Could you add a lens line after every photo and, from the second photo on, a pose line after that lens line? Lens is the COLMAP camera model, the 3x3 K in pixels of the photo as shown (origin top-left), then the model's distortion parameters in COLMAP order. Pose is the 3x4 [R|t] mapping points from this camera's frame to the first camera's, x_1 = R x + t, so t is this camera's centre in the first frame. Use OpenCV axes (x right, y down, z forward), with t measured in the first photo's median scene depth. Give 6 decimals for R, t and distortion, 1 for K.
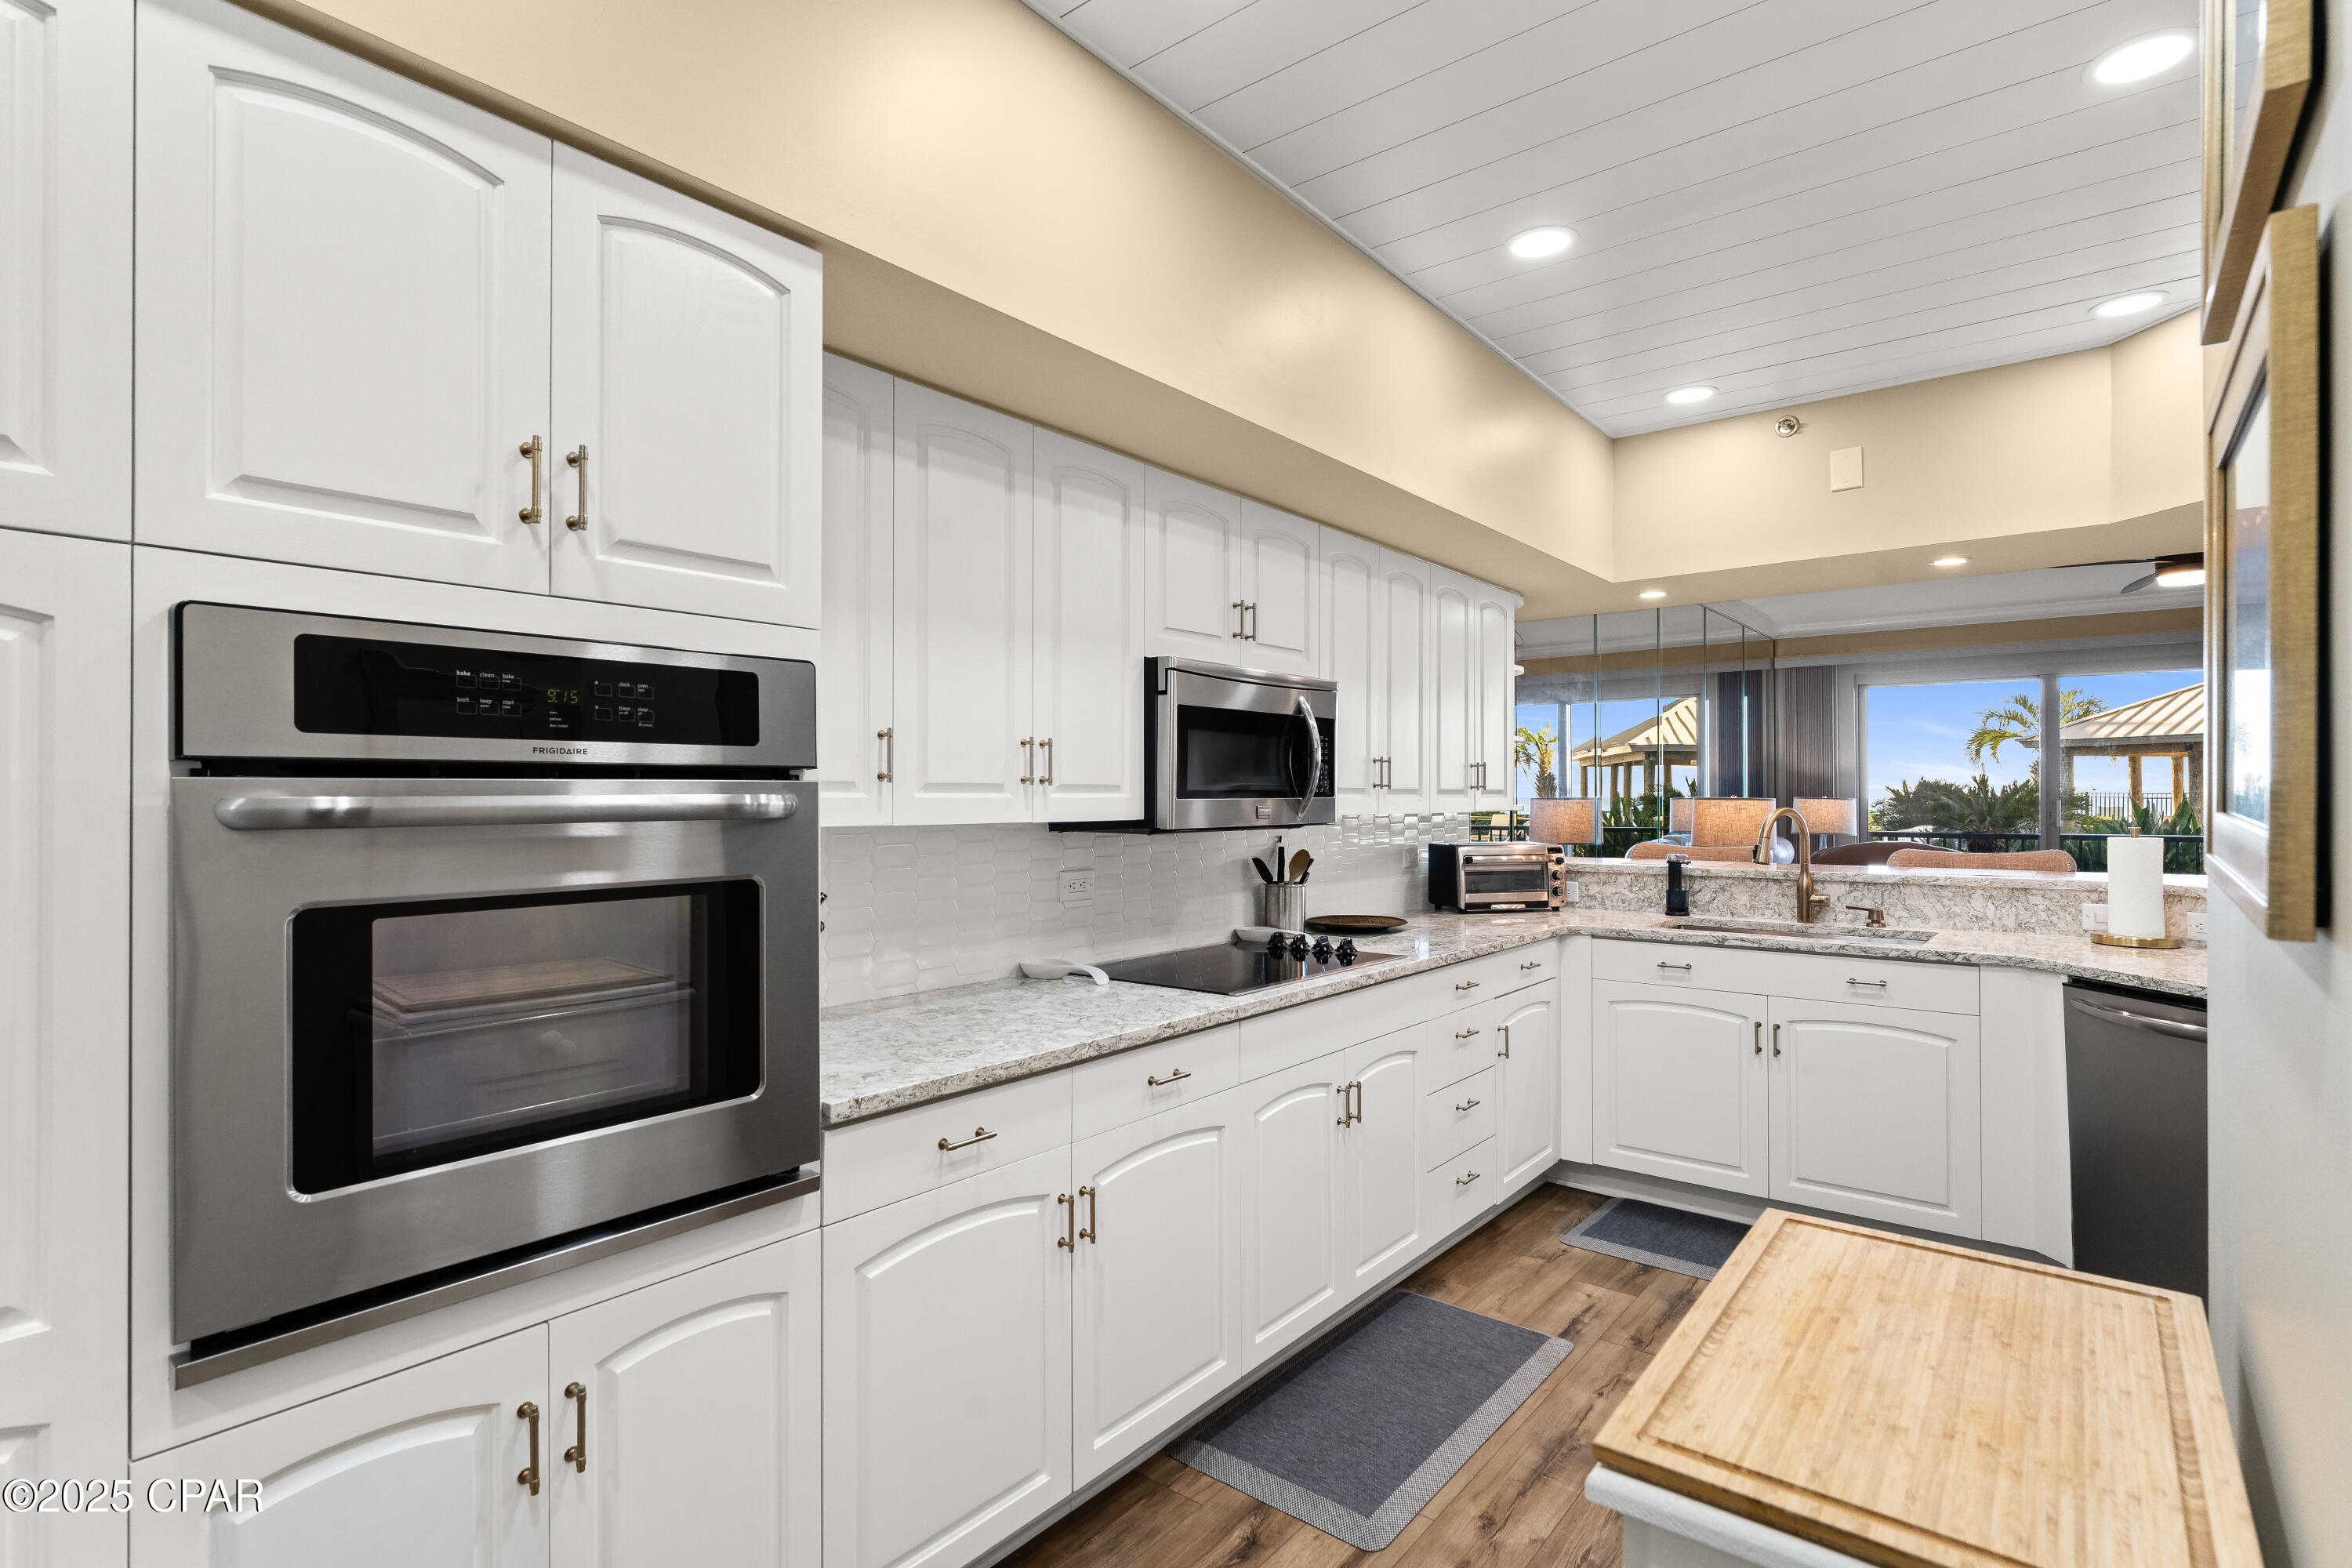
lens RADIAL K [[1148.3, 0, 1176.0], [0, 1148.3, 793.5], [0, 0, 1]] dist [-0.001289, -0.000385]
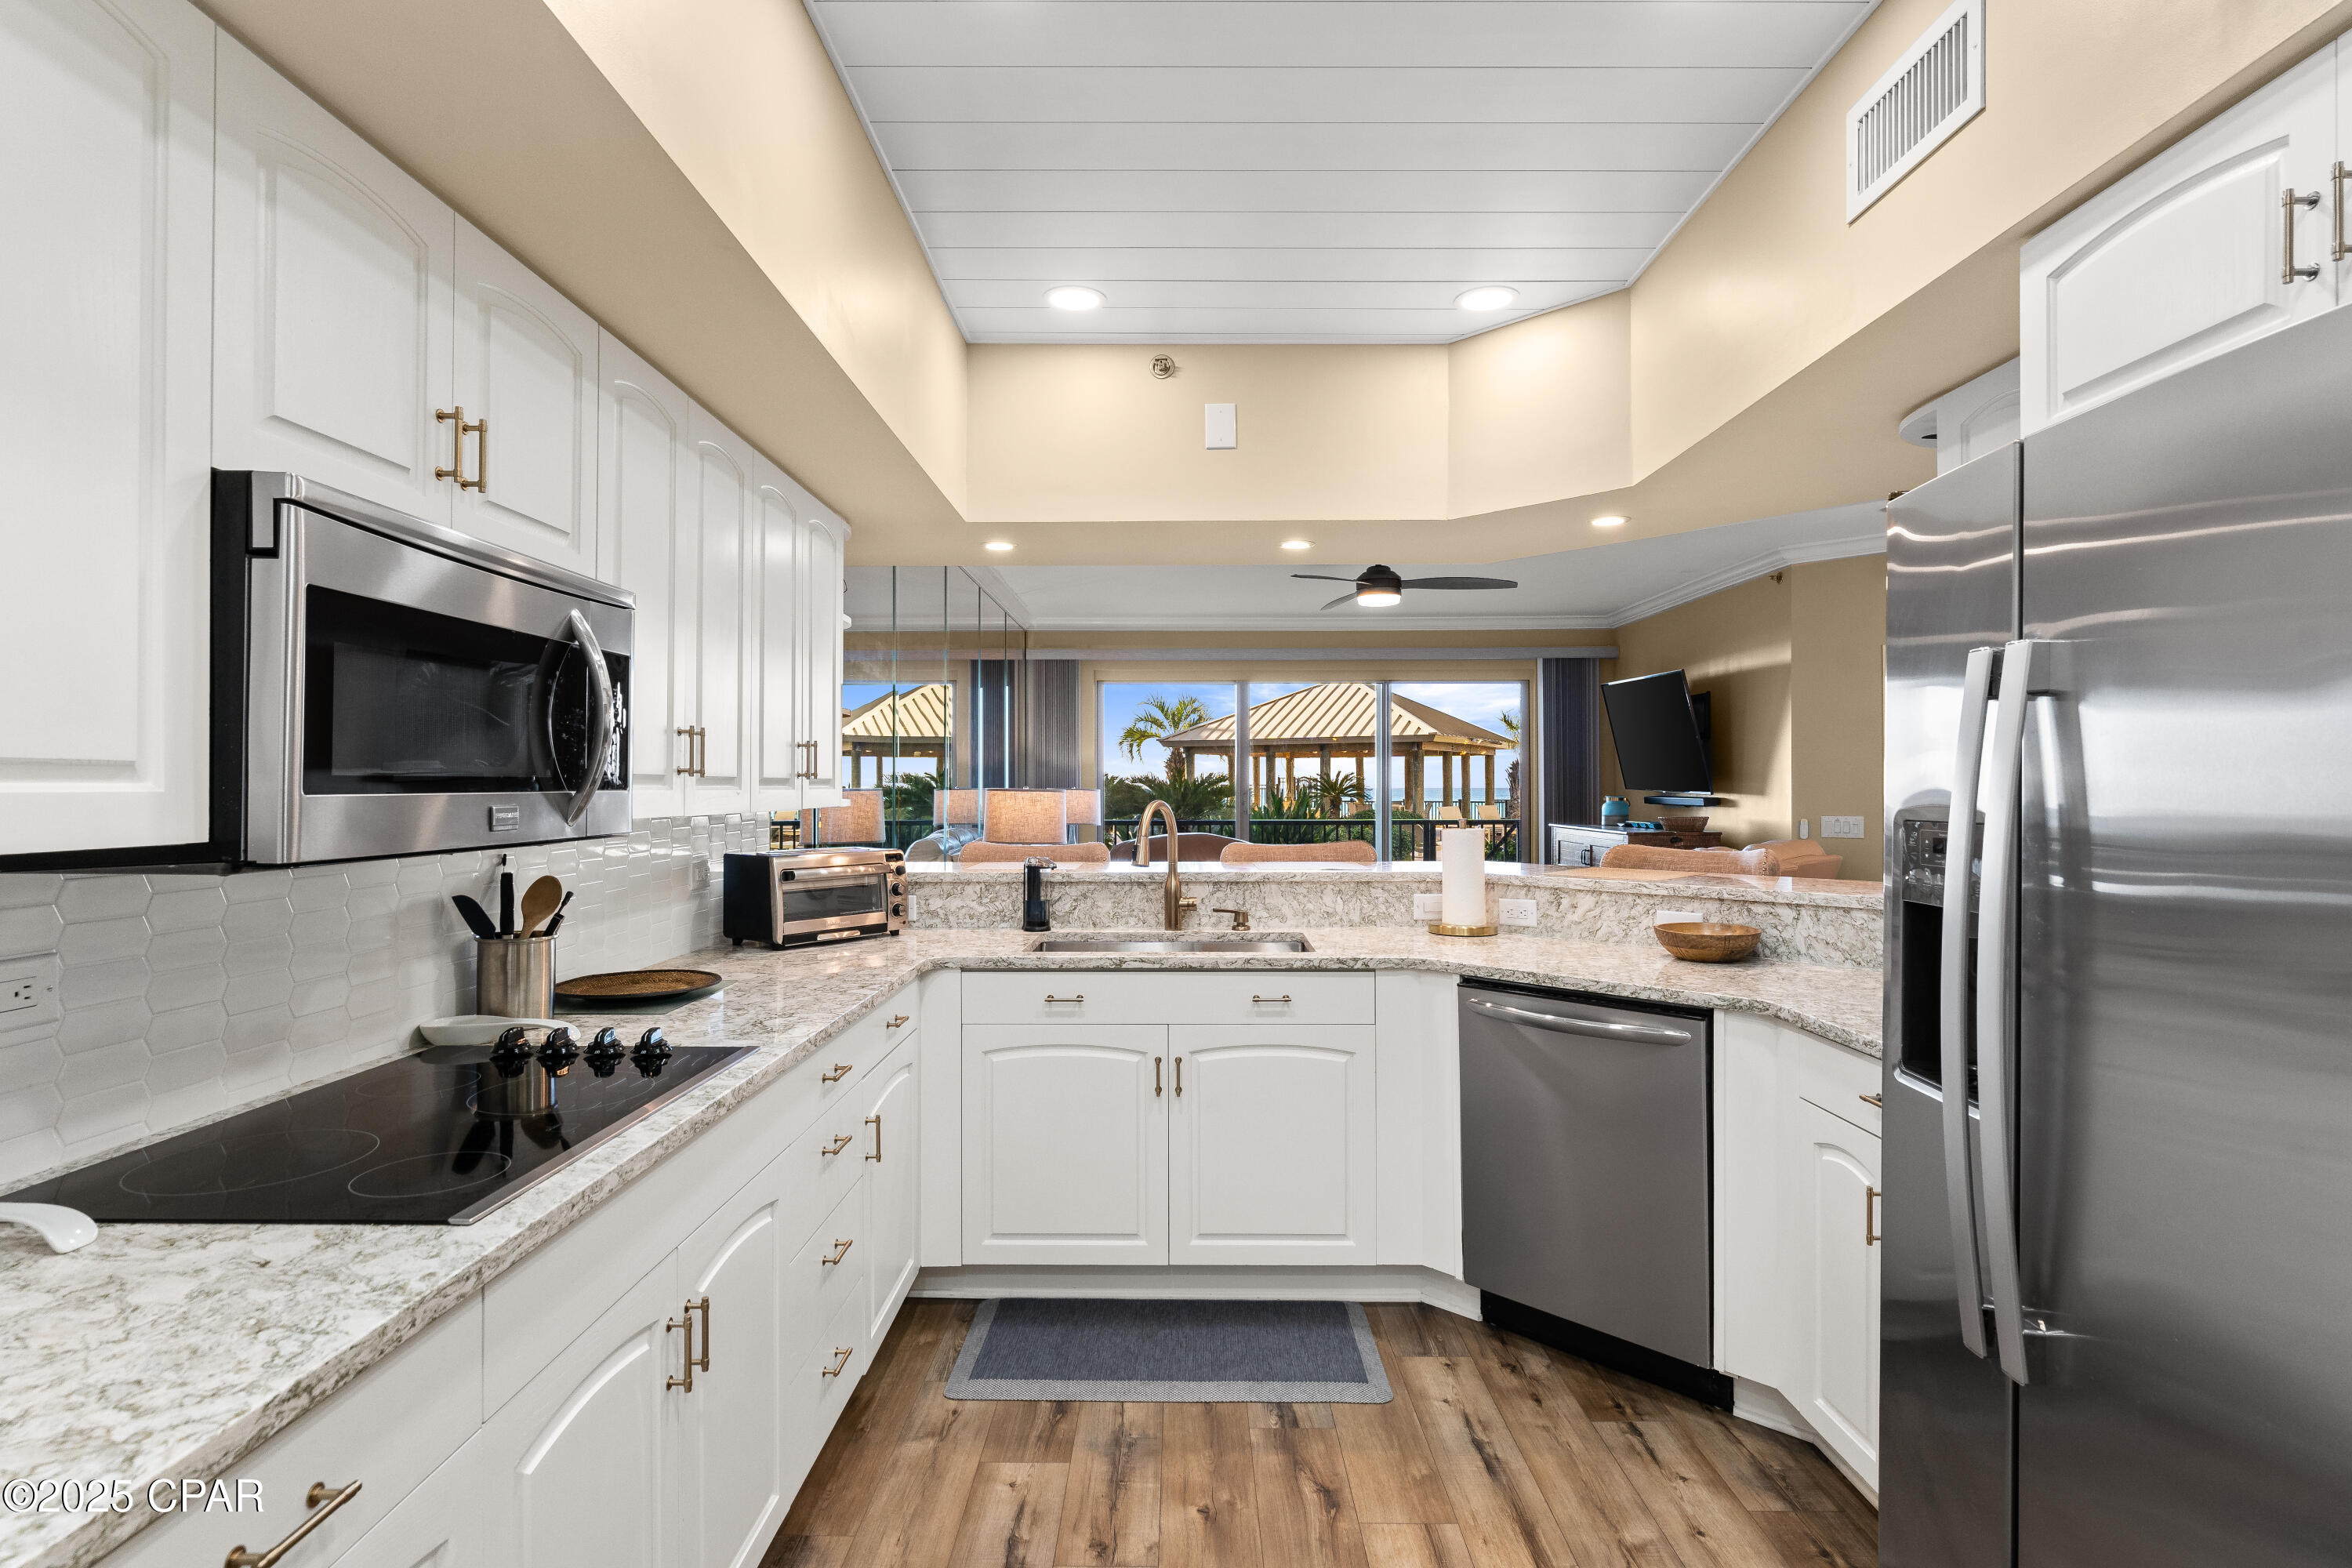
lens RADIAL K [[1148.3, 0, 1168.1], [0, 1148.3, 781.6], [0, 0, 1]] dist [-0.001289, -0.000385]
pose [[0.781815, 0.003691, 0.623499, -0.012356], [-0.002610, 0.999993, -0.002647, -0.000223], [-0.623505, 0.000442, 0.781819, 0.366267]]
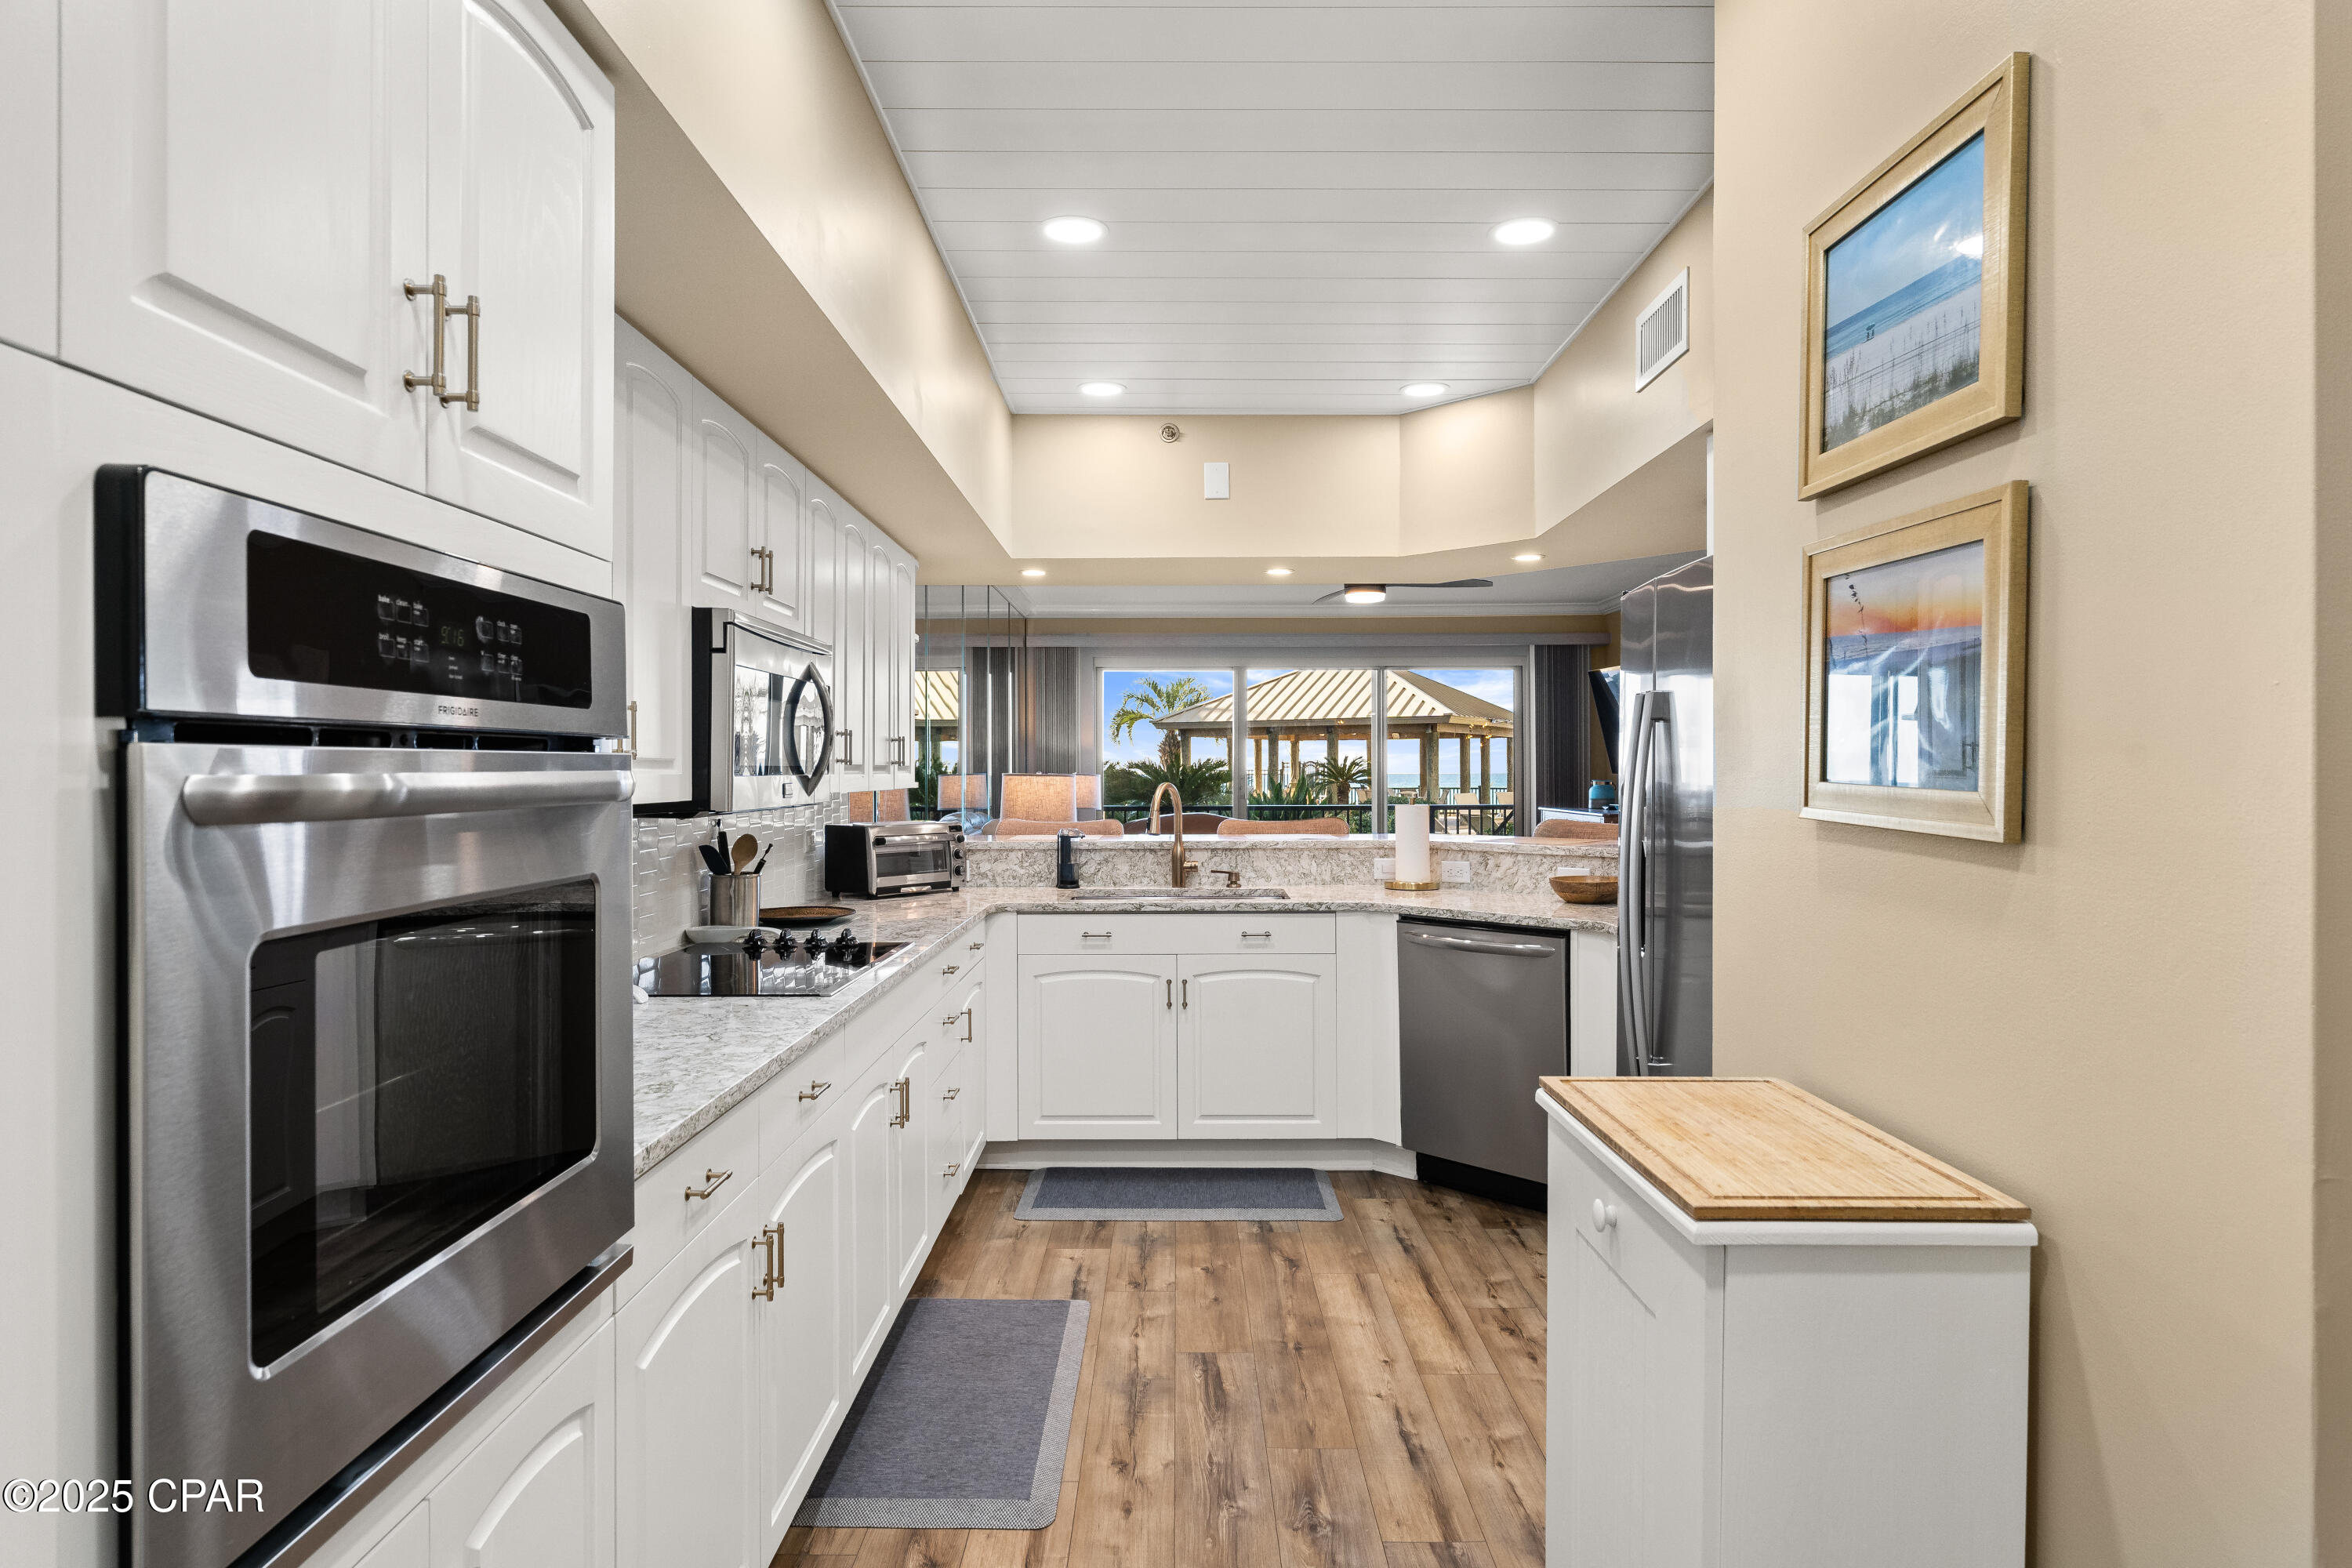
lens RADIAL K [[1323.5, 0, 1173.0], [0, 1323.5, 777.1], [0, 0, 1]] dist [-0.004037, -0.001376]
pose [[0.775239, -0.002783, 0.631662, -0.306715], [-0.000719, 0.999986, 0.005288, 0.000169], [-0.631668, -0.004554, 0.775226, 0.025491]]
